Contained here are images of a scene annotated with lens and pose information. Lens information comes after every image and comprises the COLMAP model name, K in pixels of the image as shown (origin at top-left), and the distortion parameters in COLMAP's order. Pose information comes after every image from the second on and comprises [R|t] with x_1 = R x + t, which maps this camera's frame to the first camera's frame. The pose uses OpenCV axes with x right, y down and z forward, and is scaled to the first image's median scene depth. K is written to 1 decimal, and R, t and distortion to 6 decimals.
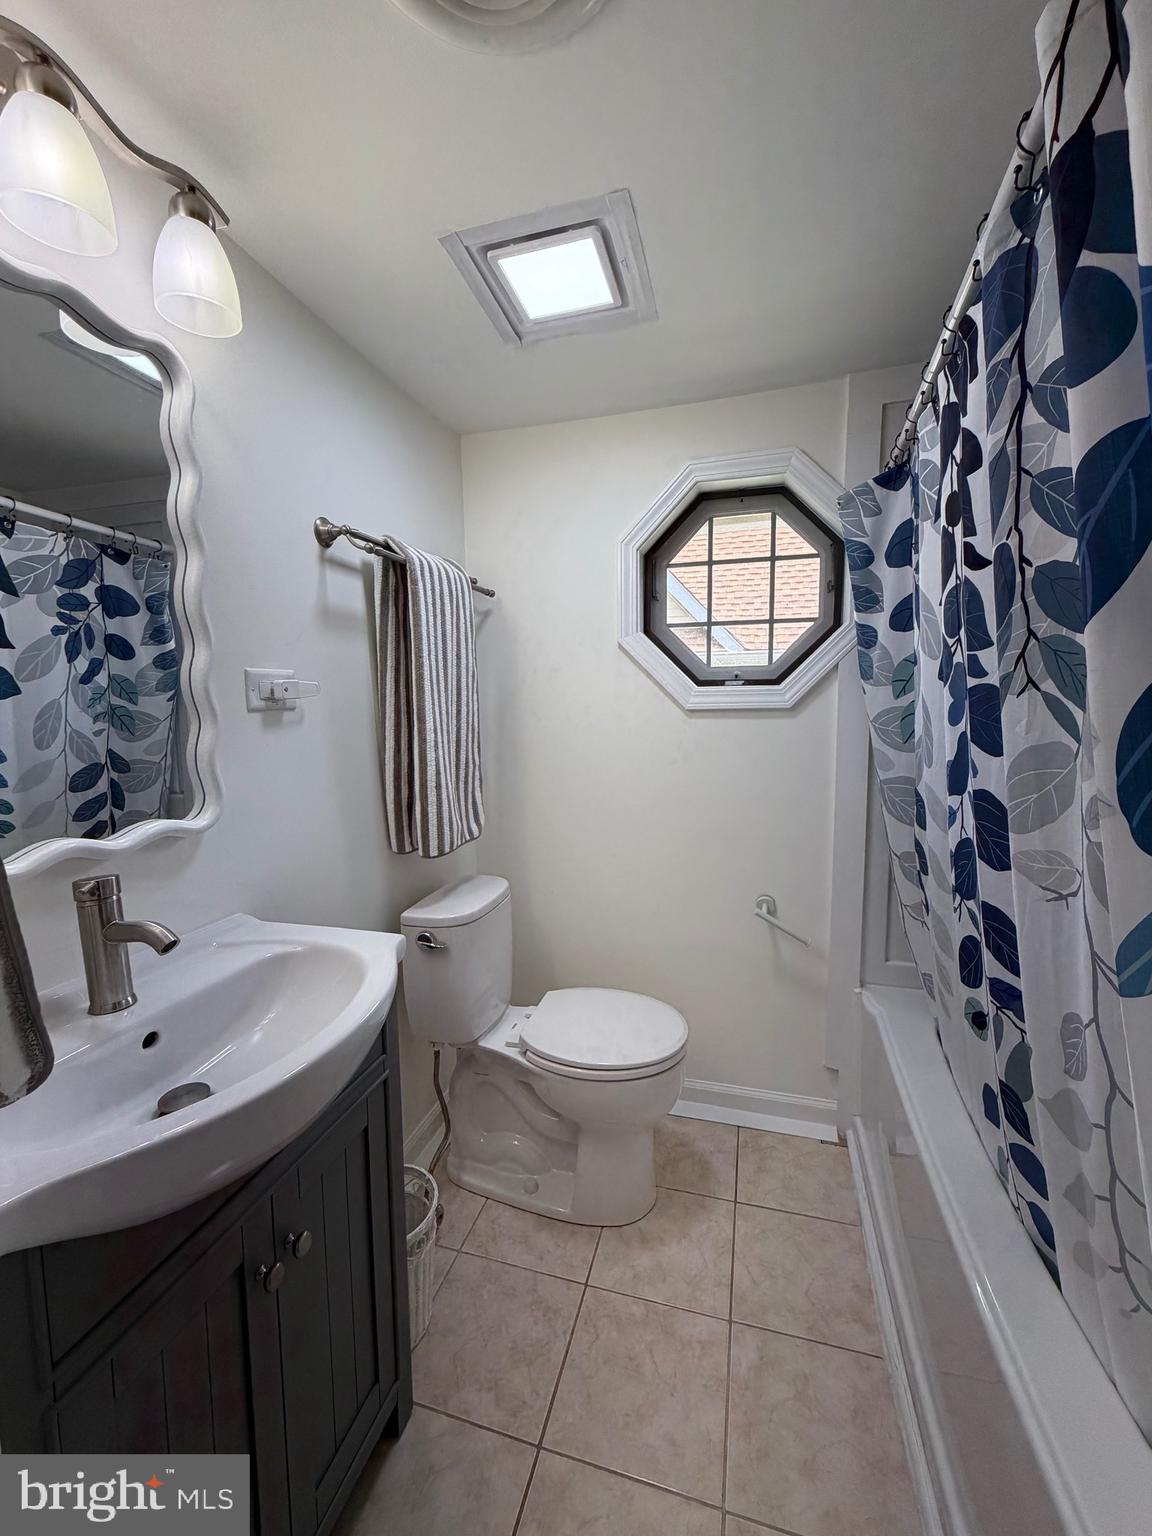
lens RADIAL K [[613.3, 0, 577.0], [0, 613.3, 765.8], [0, 0, 1]] dist [-0.001551, -0.000144]
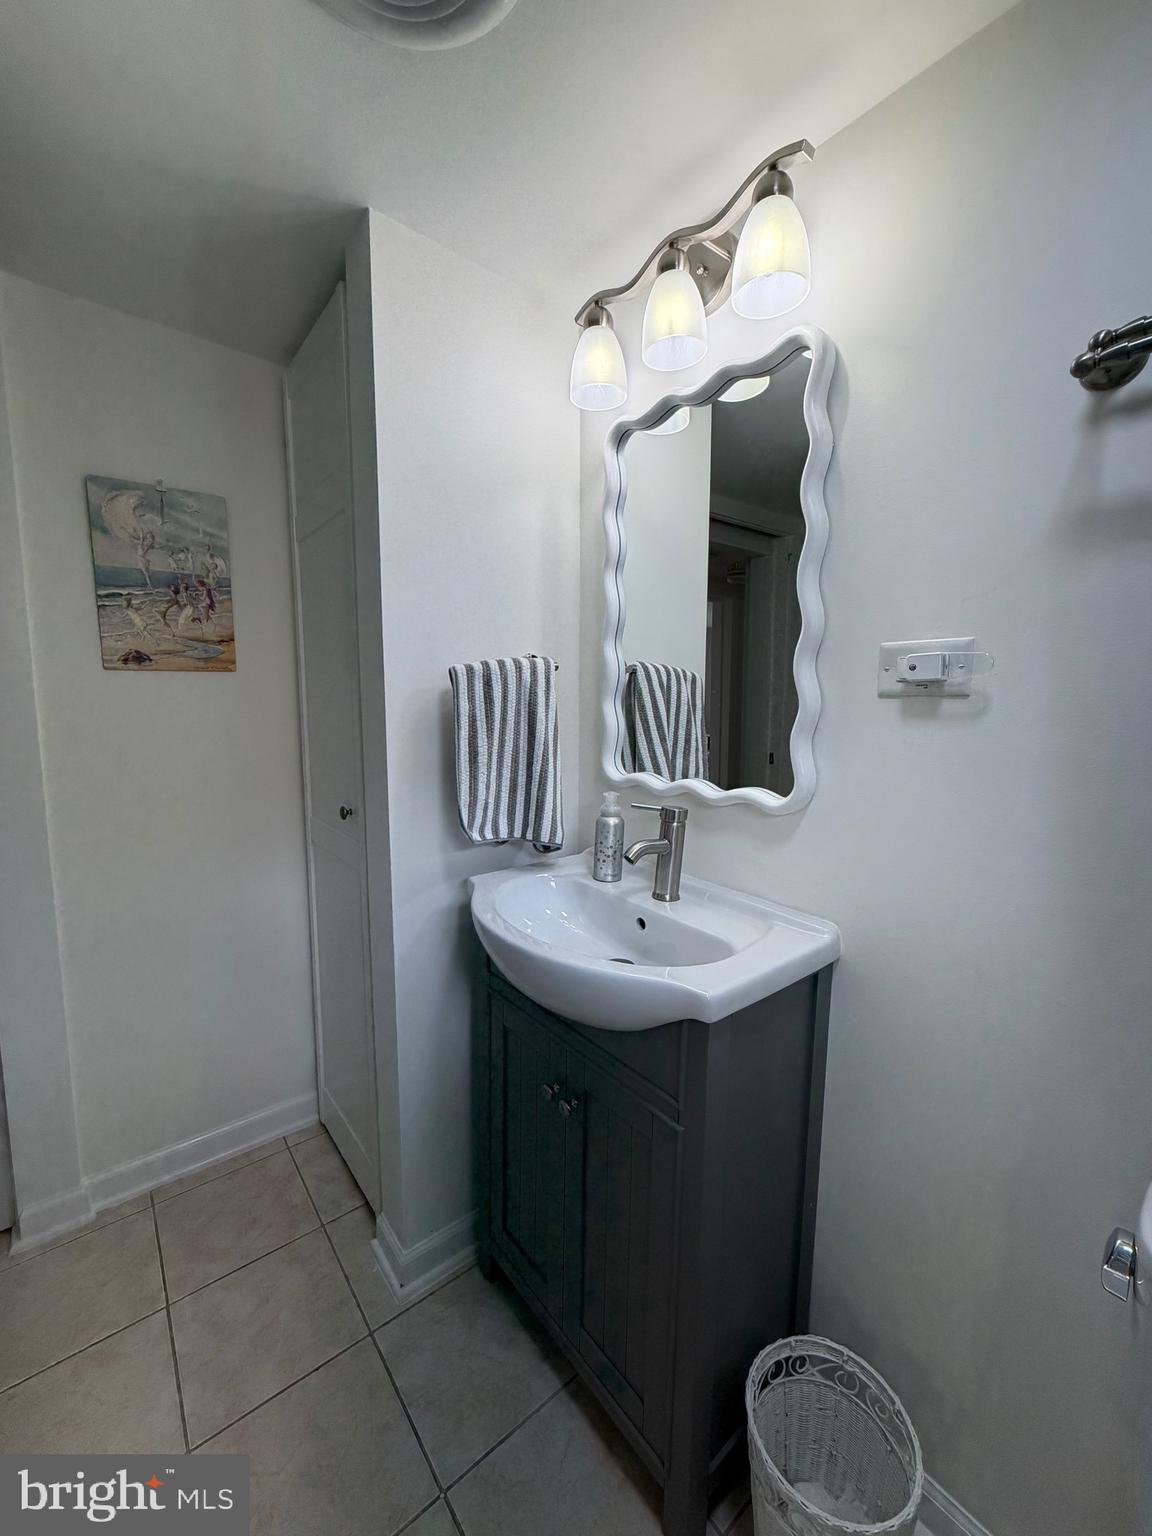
lens RADIAL K [[613.3, 0, 577.0], [0, 613.3, 765.8], [0, 0, 1]] dist [-0.001551, -0.000144]
pose [[-0.576129, 0.109771, -0.809954, 0.338378], [-0.079843, 0.978643, 0.189426, -0.114050], [0.813450, 0.173803, -0.555060, 1.070300]]
